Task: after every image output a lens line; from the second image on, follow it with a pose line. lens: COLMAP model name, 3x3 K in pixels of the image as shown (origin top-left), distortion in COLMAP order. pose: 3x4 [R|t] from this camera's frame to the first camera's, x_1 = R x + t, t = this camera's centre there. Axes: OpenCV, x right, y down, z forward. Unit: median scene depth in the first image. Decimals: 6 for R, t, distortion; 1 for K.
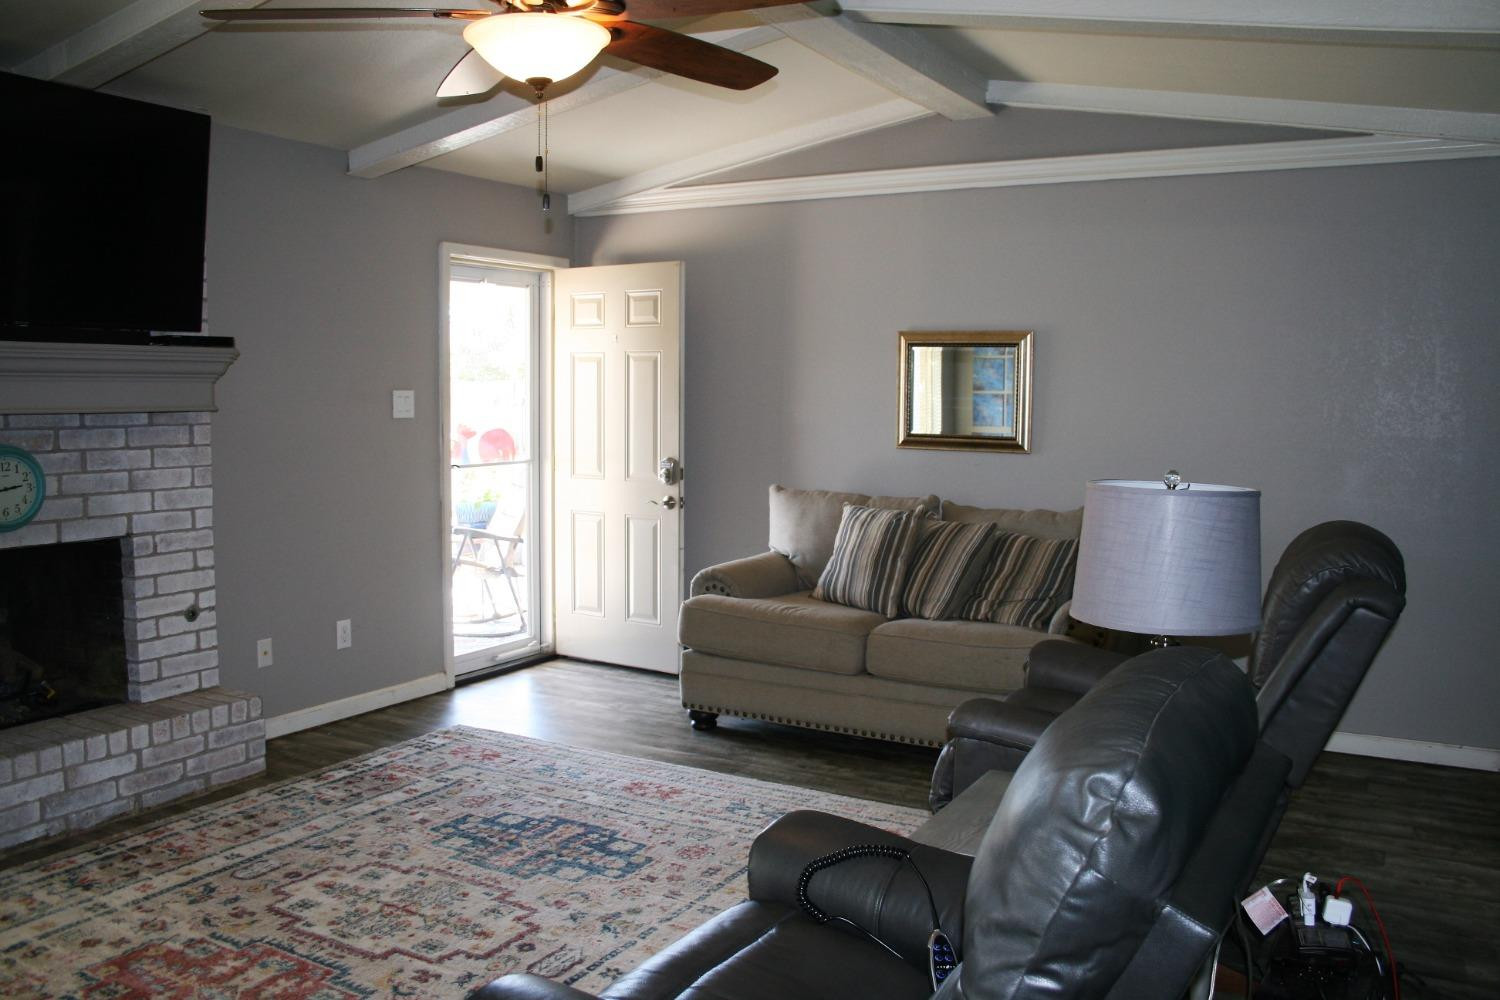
lens RADIAL K [[1256.3, 0, 765.8], [0, 1256.3, 491.7], [0, 0, 1]] dist [-0.162680, 0.143022]
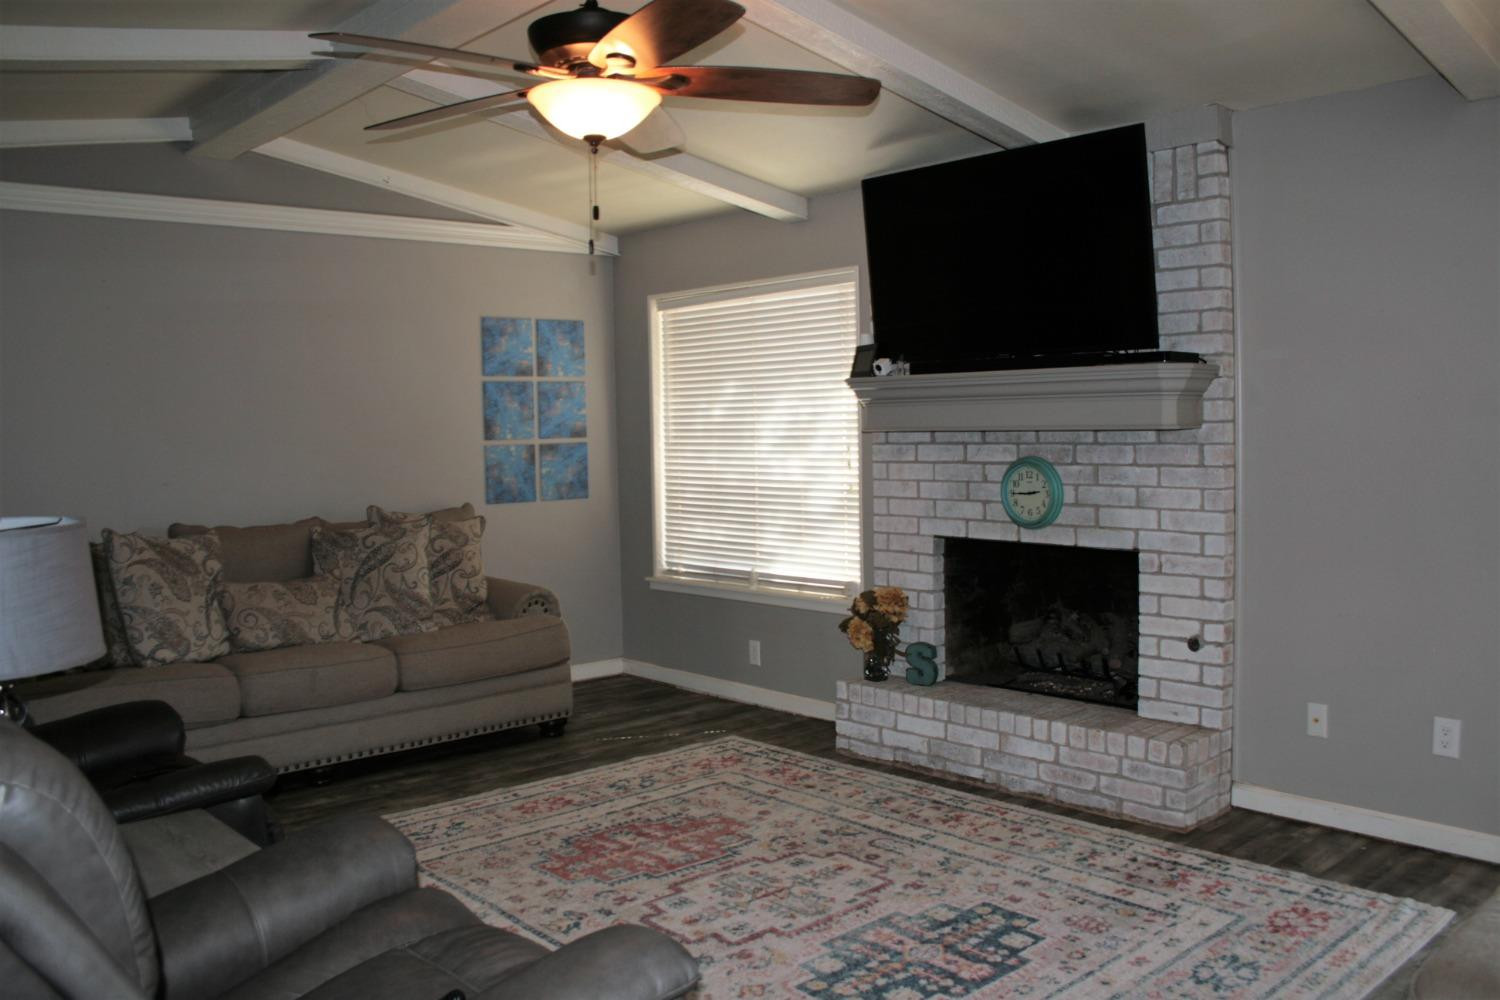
lens RADIAL K [[1256.3, 0, 765.8], [0, 1256.3, 491.7], [0, 0, 1]] dist [-0.162680, 0.143022]
pose [[-0.317389, 0.052775, -0.946826, 0.575968], [-0.058519, 0.995457, 0.075102, -0.075074], [0.946488, 0.079244, -0.312859, 1.051102]]
